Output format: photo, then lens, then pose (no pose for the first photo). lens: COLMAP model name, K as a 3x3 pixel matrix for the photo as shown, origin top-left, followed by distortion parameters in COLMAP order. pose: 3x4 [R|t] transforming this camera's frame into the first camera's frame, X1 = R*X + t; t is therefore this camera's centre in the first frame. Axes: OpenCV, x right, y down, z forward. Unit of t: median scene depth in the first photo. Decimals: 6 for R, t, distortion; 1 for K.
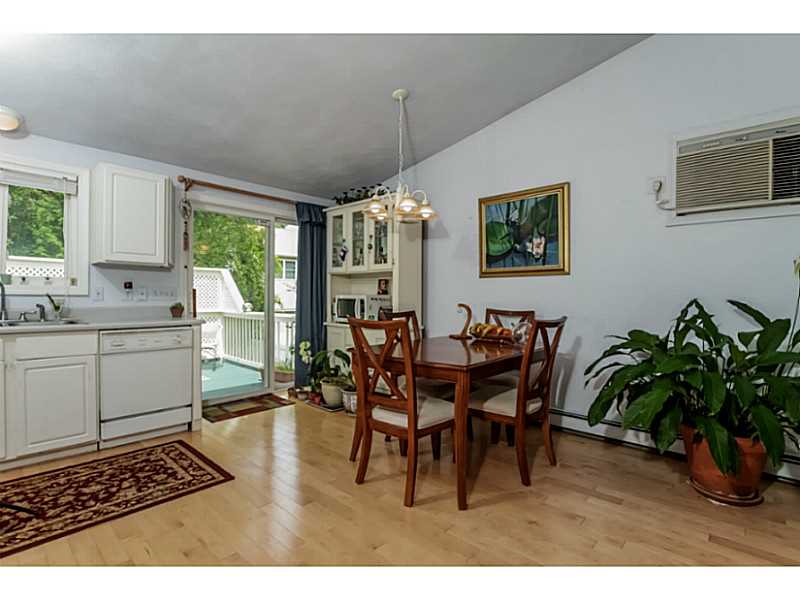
lens RADIAL K [[380.3, 0, 385.9], [0, 380.3, 295.8], [0, 0, 1]] dist [-0.022168, 0.000411]
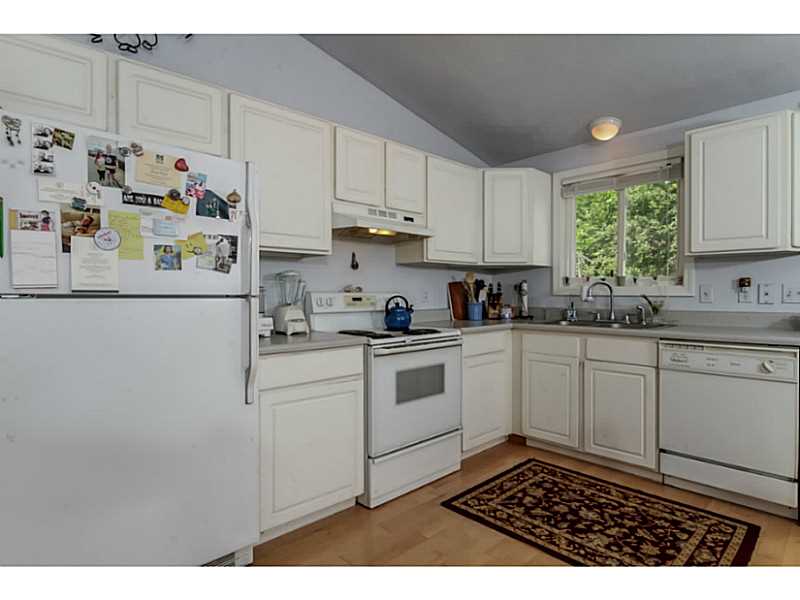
lens RADIAL K [[425.5, 0, 414.4], [0, 425.5, 301.5], [0, 0, 1]] dist [-0.015343, -0.000159]
pose [[-0.030855, 0.007478, -0.999496, 0.181713], [0.002859, 0.999969, 0.007393, 0.002259], [0.999520, -0.002629, -0.030876, 0.496664]]
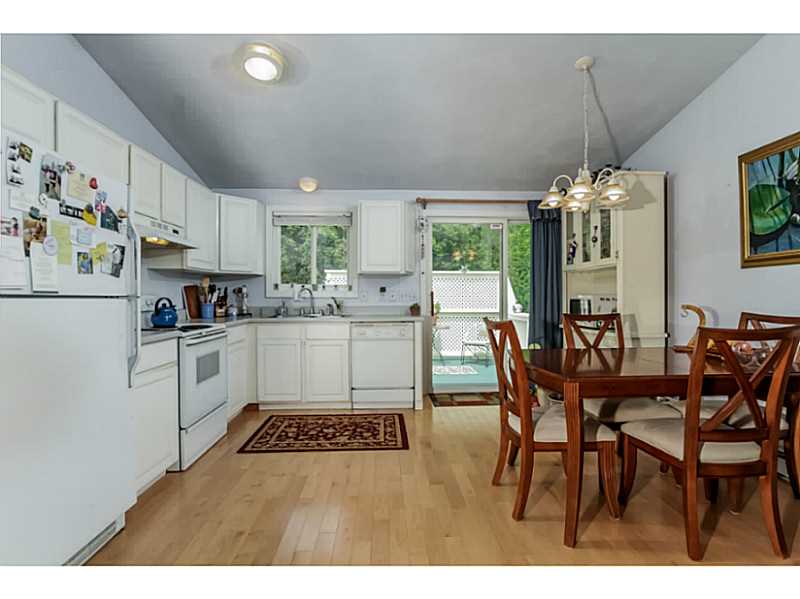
lens RADIAL K [[391.5, 0, 402.1], [0, 391.5, 299.4], [0, 0, 1]] dist [-0.027270, 0.000044]
pose [[0.727495, -0.004627, -0.686097, 0.372445], [0.007837, 0.999968, 0.001567, 0.005054], [0.686068, -0.006517, 0.727508, 0.075890]]
